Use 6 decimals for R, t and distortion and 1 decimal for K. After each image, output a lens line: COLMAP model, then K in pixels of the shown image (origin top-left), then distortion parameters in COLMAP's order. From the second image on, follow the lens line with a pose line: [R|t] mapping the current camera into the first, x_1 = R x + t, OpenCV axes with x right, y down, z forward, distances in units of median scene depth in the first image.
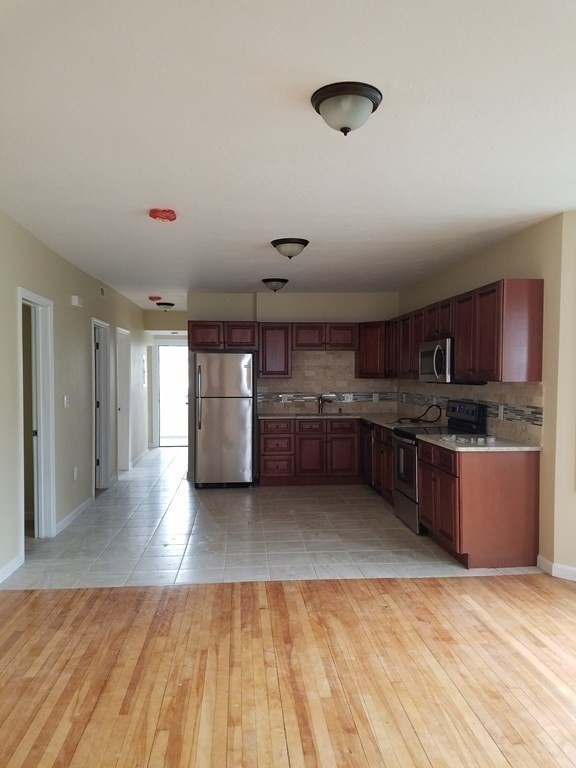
lens RADIAL K [[573.8, 0, 276.8], [0, 573.8, 403.4], [0, 0, 1]] dist [0.001125, 0.002382]
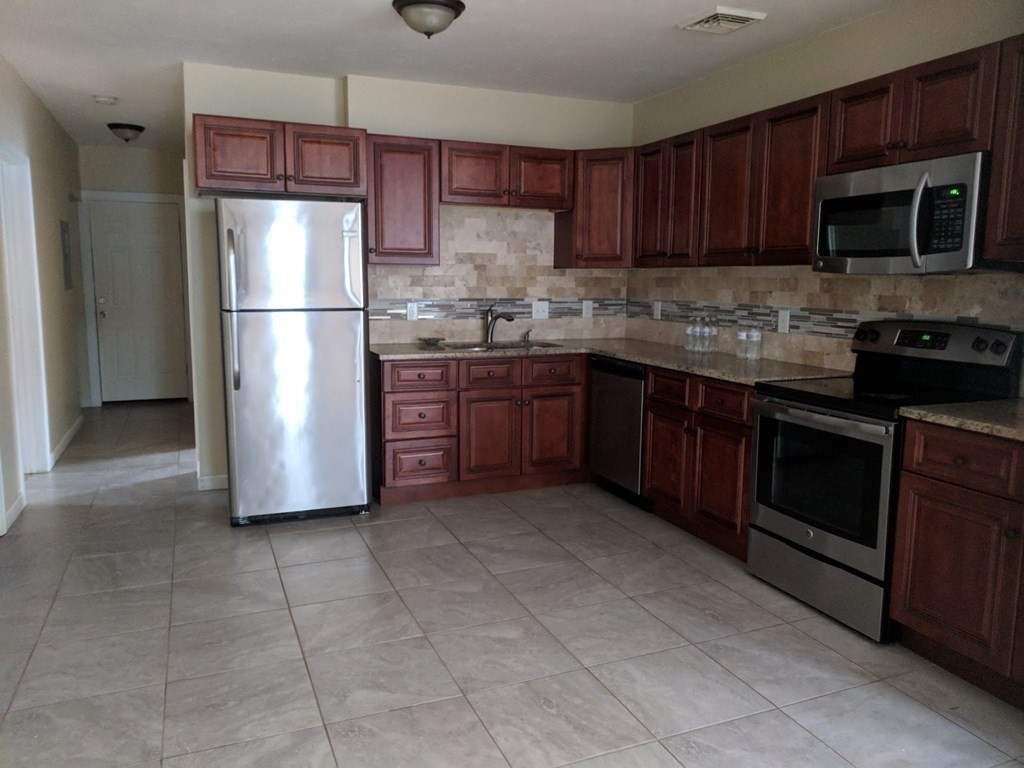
lens RADIAL K [[765.0, 0, 507.7], [0, 765.0, 393.6], [0, 0, 1]] dist [0.001125, 0.002382]
pose [[0.942994, -0.039975, 0.330399, -0.199963], [0.004105, 0.994081, 0.108560, -0.014229], [-0.332783, -0.101015, 0.937577, 0.635431]]
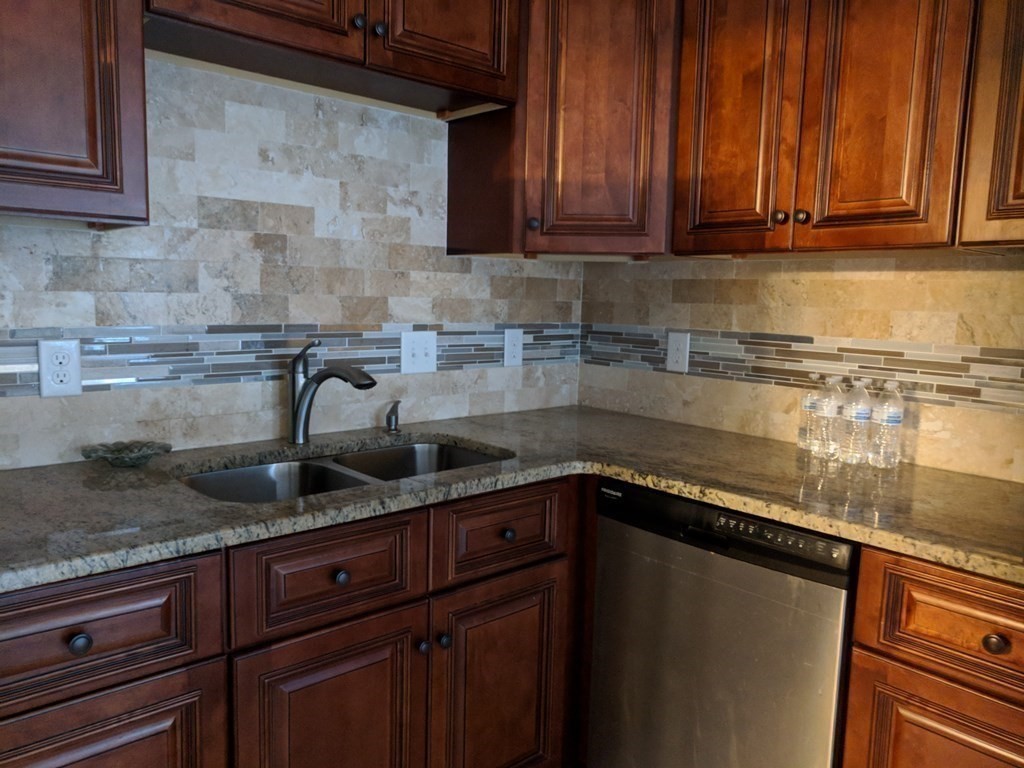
lens RADIAL K [[765.0, 0, 513.3], [0, 765.0, 383.4], [0, 0, 1]] dist [0.001125, 0.002382]
pose [[0.772813, -0.051588, 0.632533, -0.036697], [-0.000283, 0.996662, 0.081632, -0.032814], [-0.634633, -0.063266, 0.770219, 1.264846]]
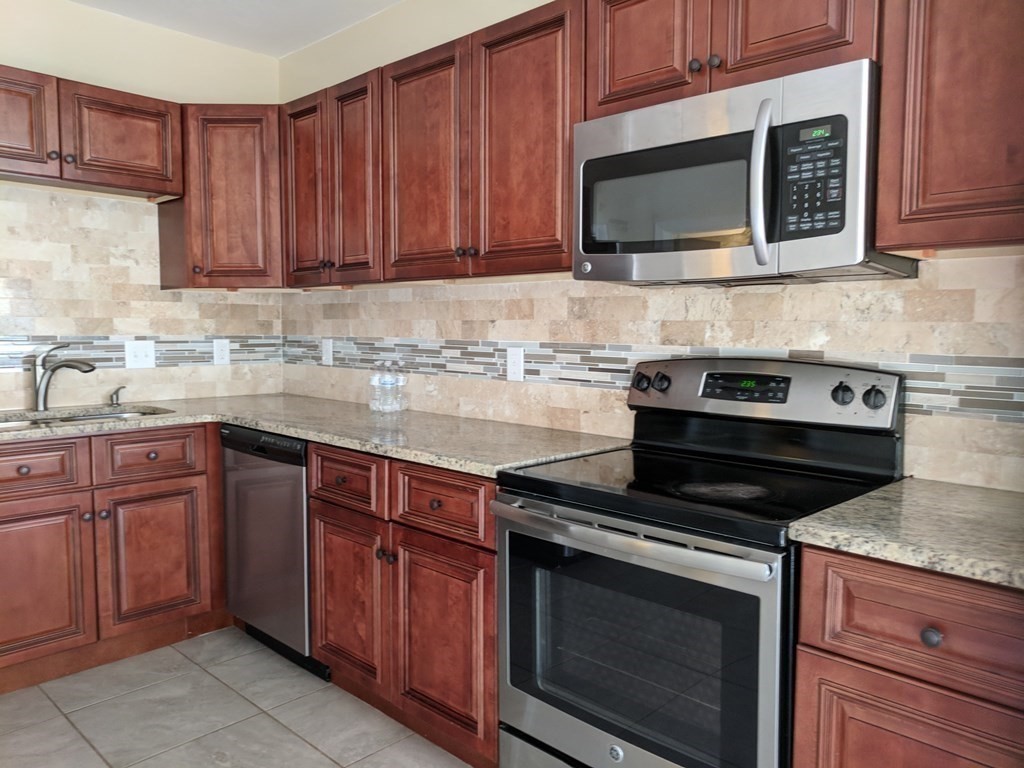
lens RADIAL K [[765.0, 0, 517.1], [0, 765.0, 388.4], [0, 0, 1]] dist [0.001125, 0.002382]
pose [[0.726370, -0.048694, 0.685577, -0.018449], [0.021743, 0.998616, 0.047891, -0.009449], [-0.686960, -0.019880, 0.726424, 0.919987]]
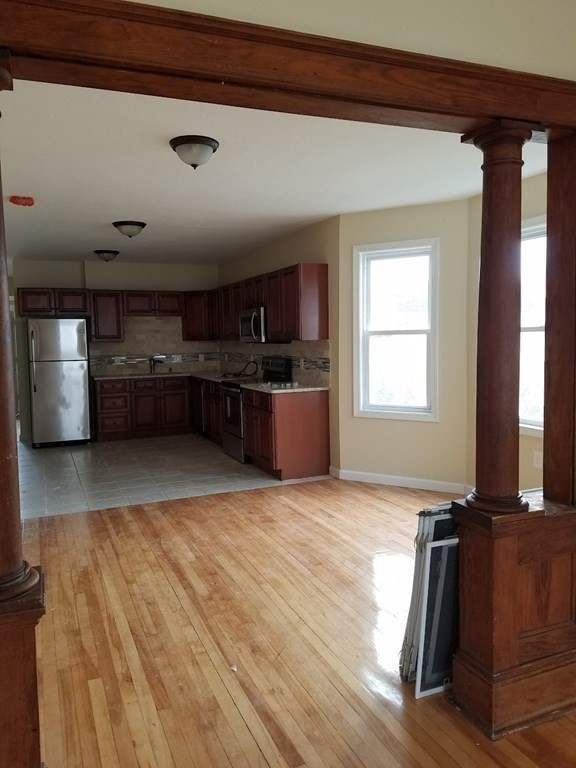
lens RADIAL K [[573.8, 0, 305.3], [0, 573.8, 390.6], [0, 0, 1]] dist [0.001125, 0.002382]
pose [[0.930085, -0.044773, 0.364605, -0.086830], [0.031502, 0.998610, 0.042268, 0.021283], [-0.365991, -0.027827, 0.930202, -0.233429]]
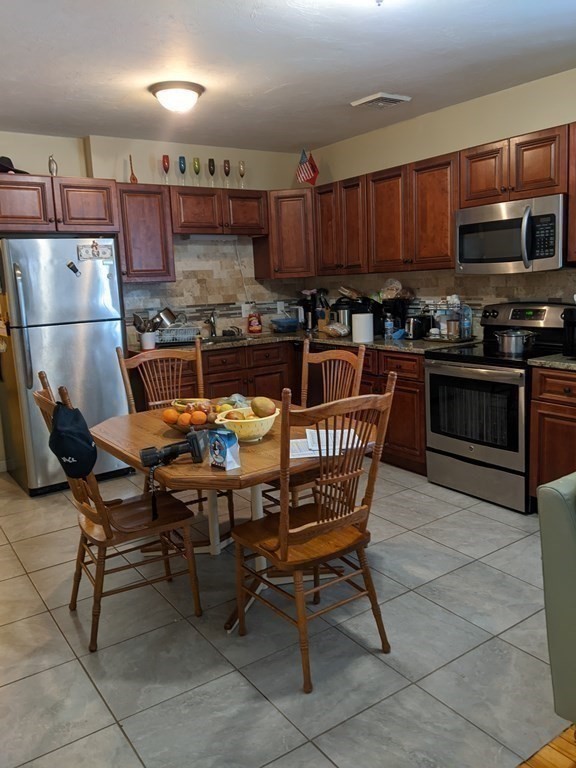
lens RADIAL K [[608.4, 0, 292.3], [0, 608.4, 379.8], [0, 0, 1]] dist [0.039044, -0.028320]
pose [[0.851141, -0.122780, 0.510377, -0.327804], [0.066289, 0.989618, 0.127521, -0.025931], [-0.520735, -0.074706, 0.850443, 0.610329]]
